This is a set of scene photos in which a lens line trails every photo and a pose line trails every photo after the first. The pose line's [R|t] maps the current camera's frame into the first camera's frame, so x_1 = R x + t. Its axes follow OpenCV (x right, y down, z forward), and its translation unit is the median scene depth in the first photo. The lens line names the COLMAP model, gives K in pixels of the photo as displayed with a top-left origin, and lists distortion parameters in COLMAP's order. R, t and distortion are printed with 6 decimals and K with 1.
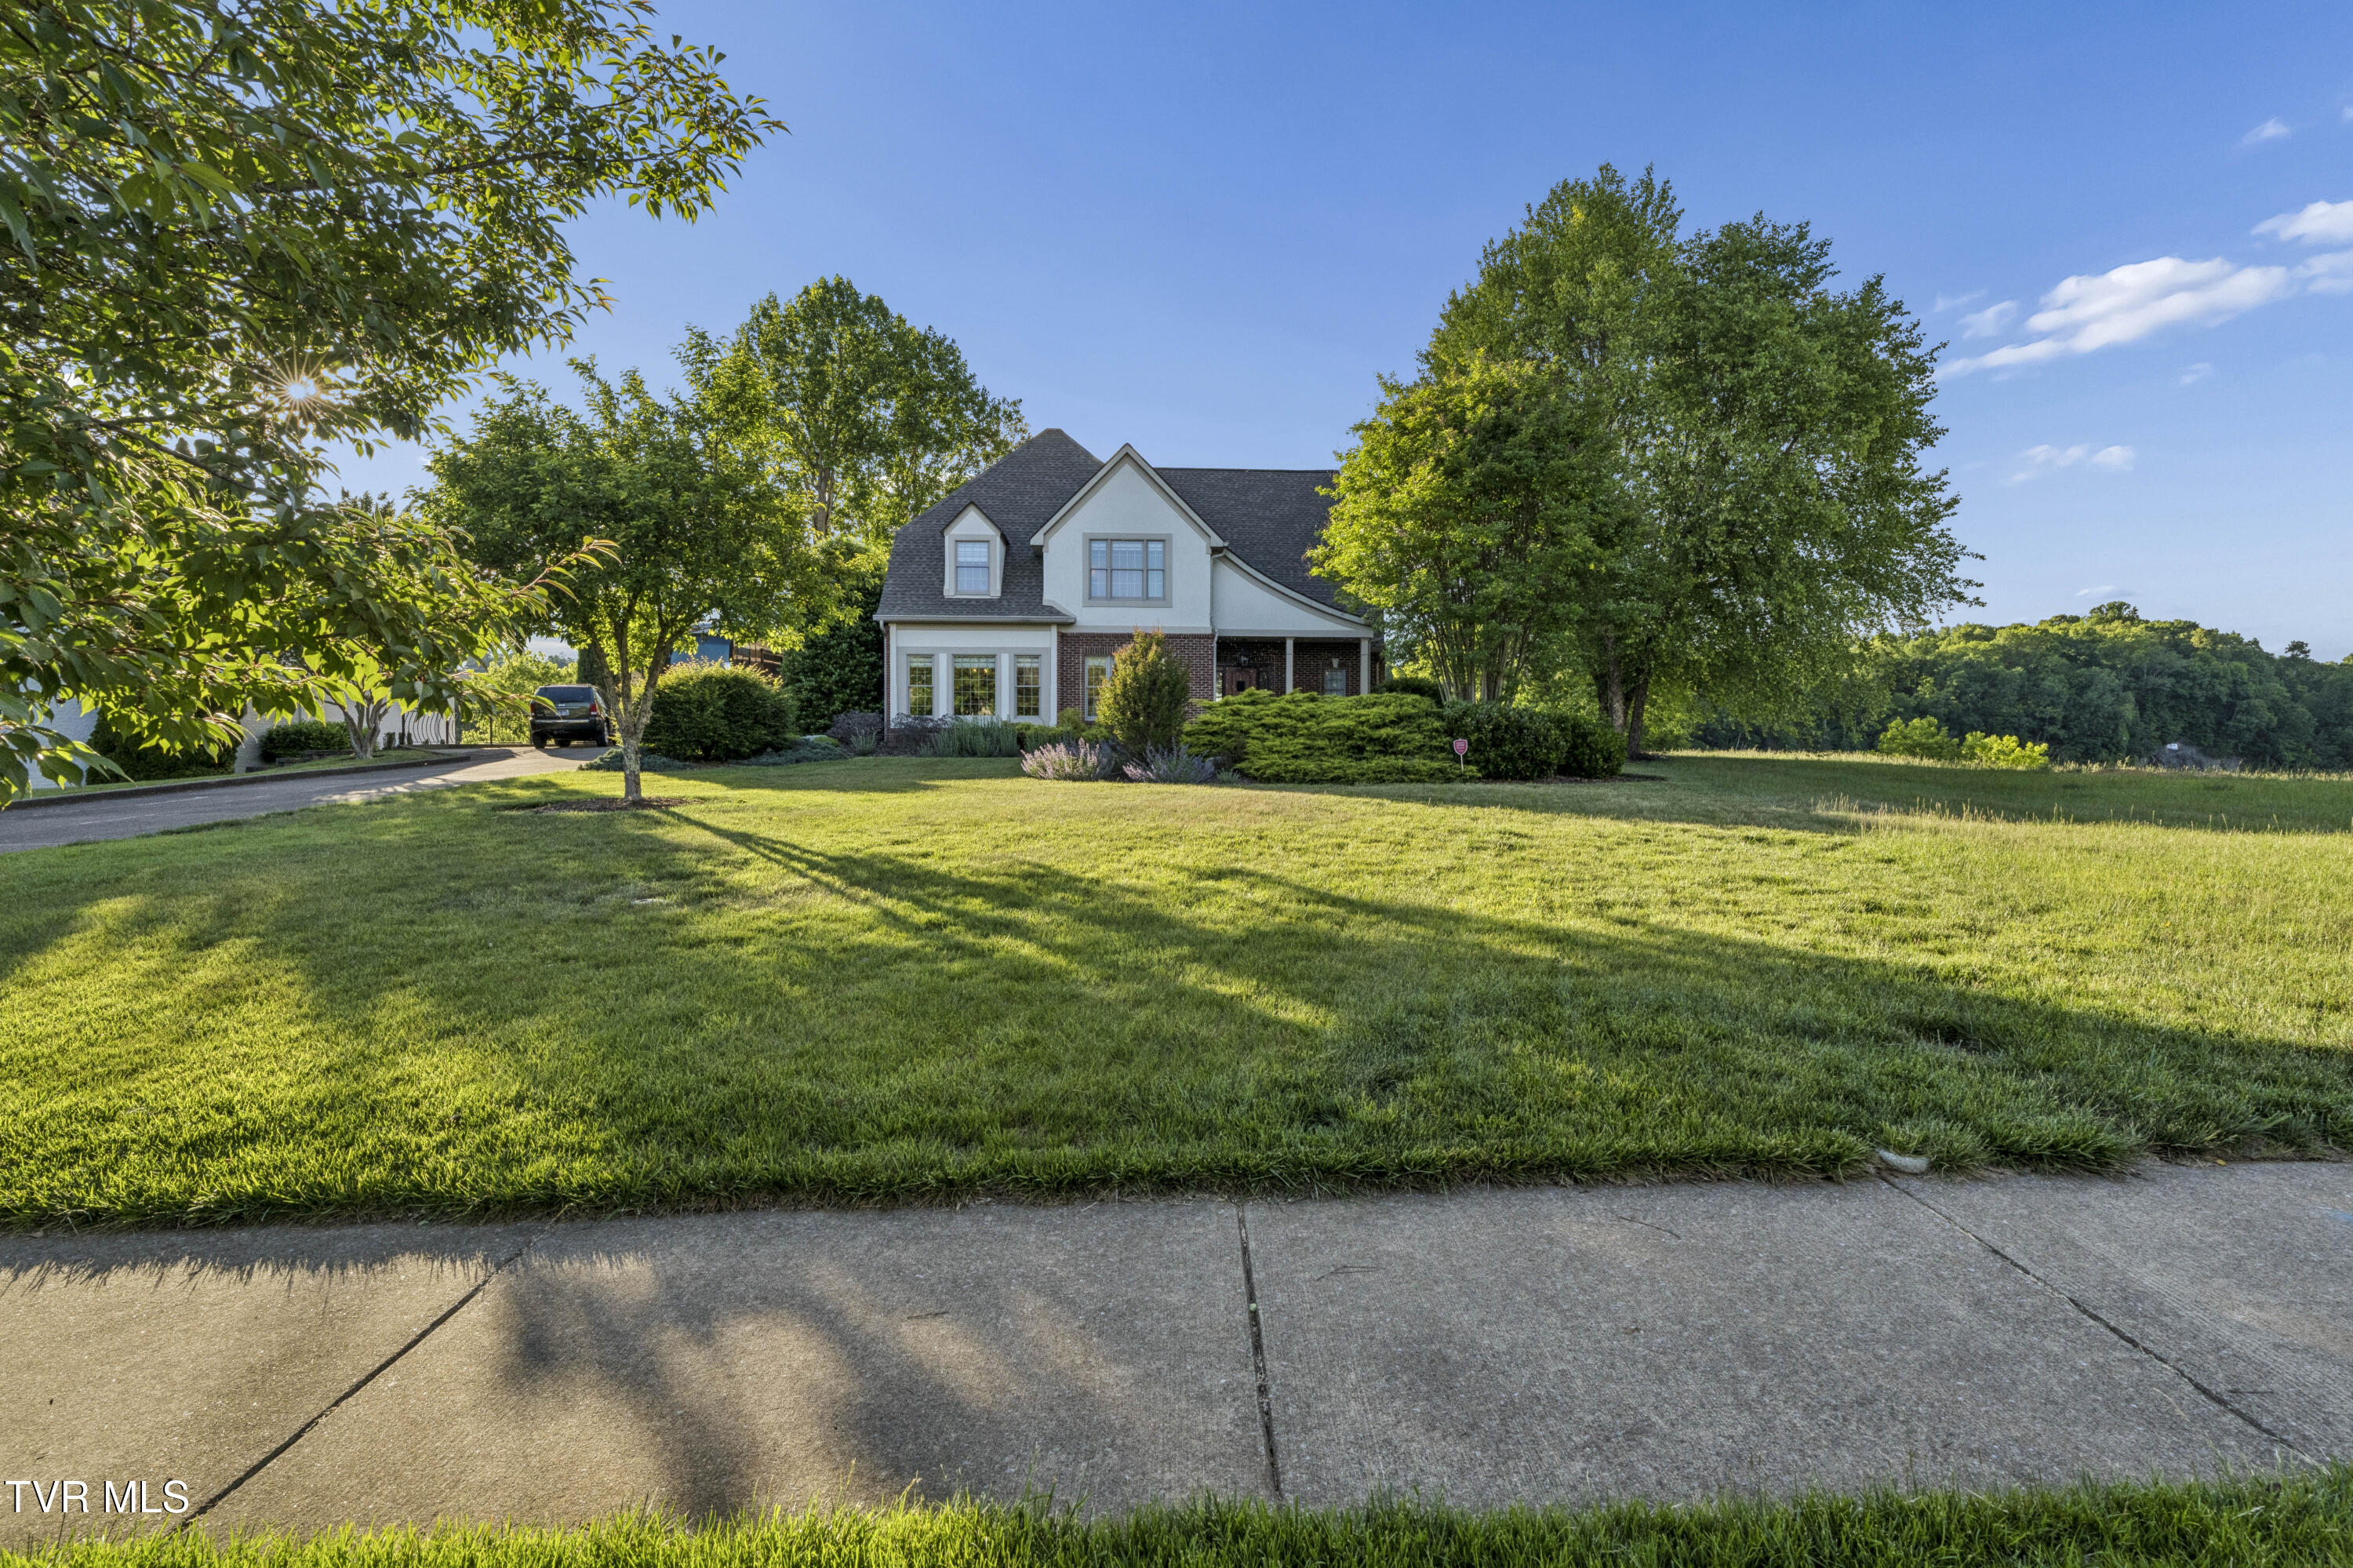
lens RADIAL K [[1112.1, 0, 1172.1], [0, 1112.1, 835.4], [0, 0, 1]] dist [0.011366, -0.000224]
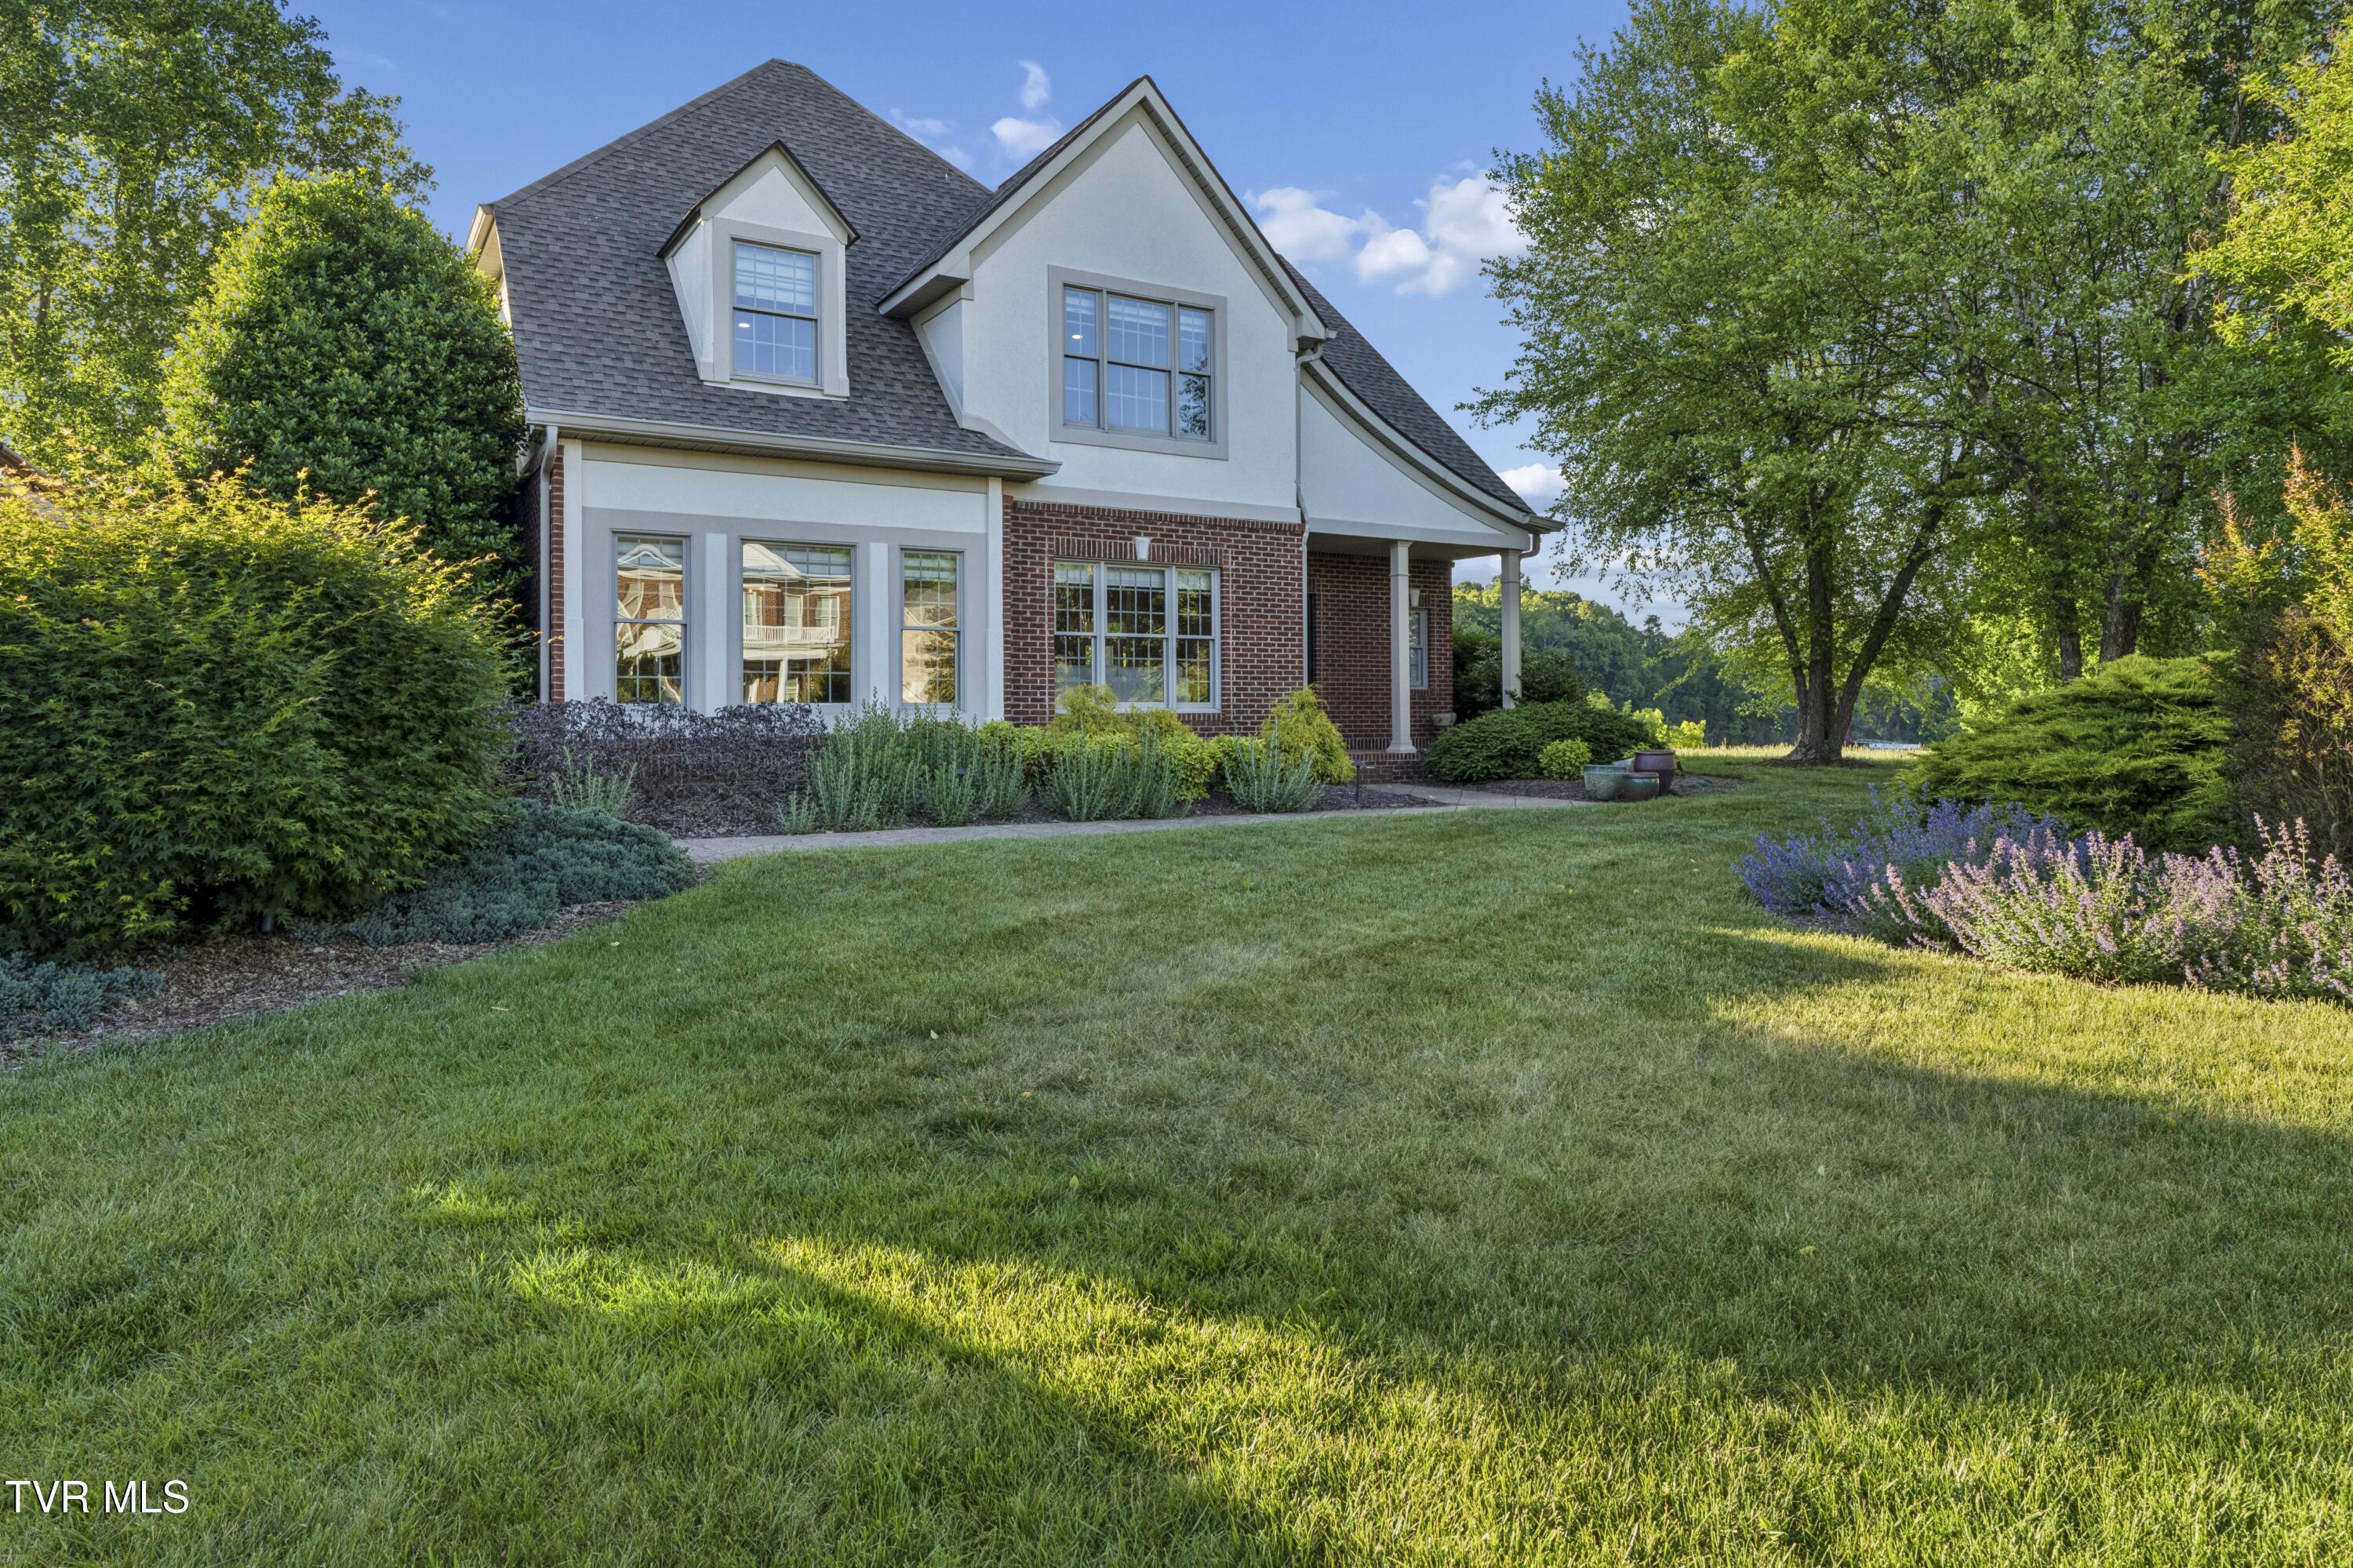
lens RADIAL K [[1408.7, 0, 1173.8], [0, 1408.7, 739.7], [0, 0, 1]] dist [-0.000160, -0.001055]
pose [[0.871421, -0.015448, 0.490292, -0.301263], [0.046391, 0.997620, -0.051020, -0.065167], [-0.488337, 0.067205, 0.870064, 0.528207]]
